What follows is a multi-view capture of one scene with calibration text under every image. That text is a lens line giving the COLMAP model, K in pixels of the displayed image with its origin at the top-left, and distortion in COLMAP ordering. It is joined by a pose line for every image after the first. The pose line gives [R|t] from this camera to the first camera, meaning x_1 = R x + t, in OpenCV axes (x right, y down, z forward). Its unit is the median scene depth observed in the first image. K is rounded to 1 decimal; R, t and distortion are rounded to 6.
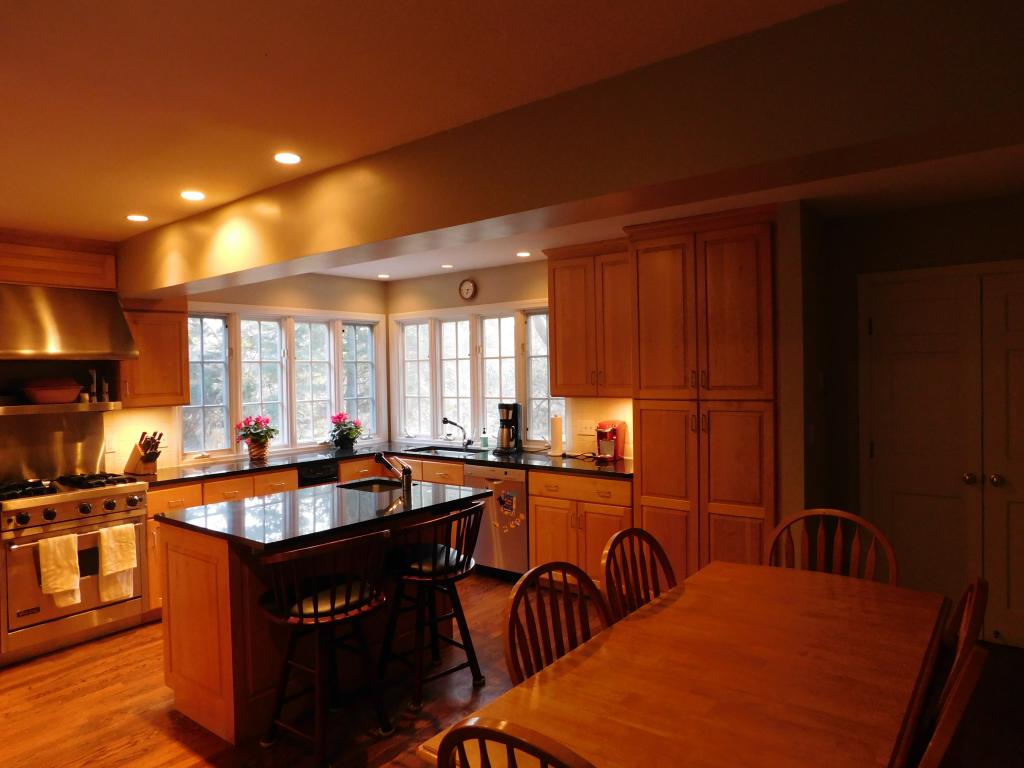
lens RADIAL K [[678.1, 0, 512.0], [0, 678.1, 384.0], [0, 0, 1]] dist [-0.063963, 0.046855]
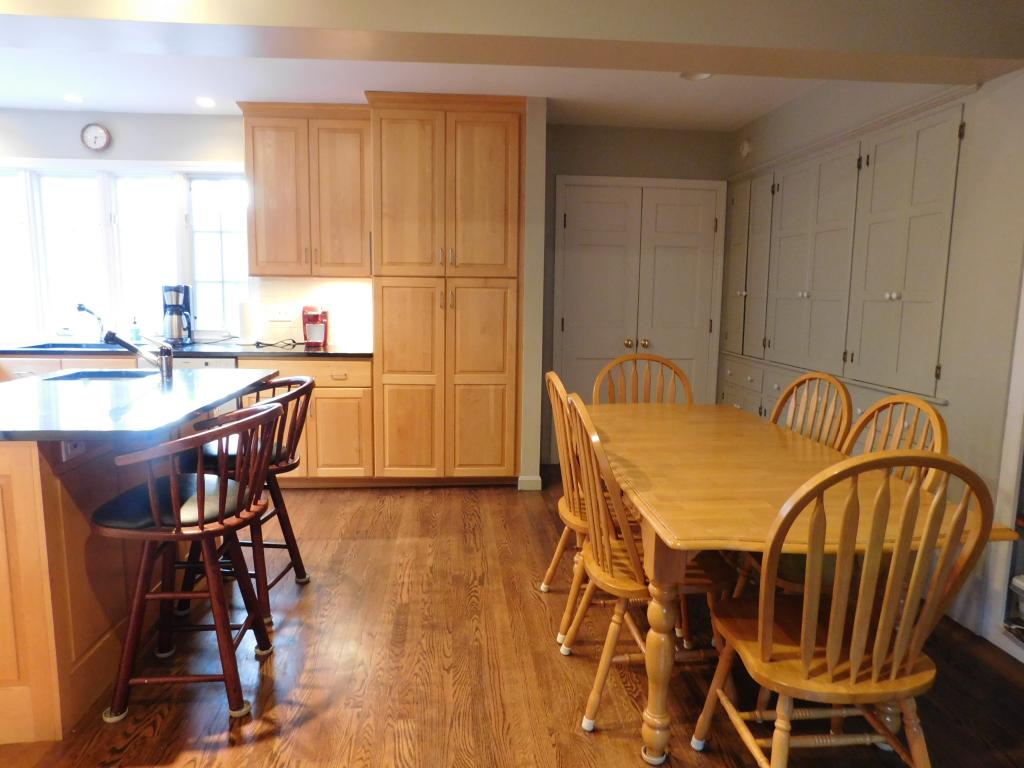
lens RADIAL K [[678.1, 0, 512.0], [0, 678.1, 384.0], [0, 0, 1]] dist [-0.063963, 0.046855]
pose [[0.740298, -0.069373, 0.668690, -0.334622], [-0.015663, 0.992612, 0.120318, 0.056531], [-0.672096, -0.099545, 0.733742, 0.140634]]
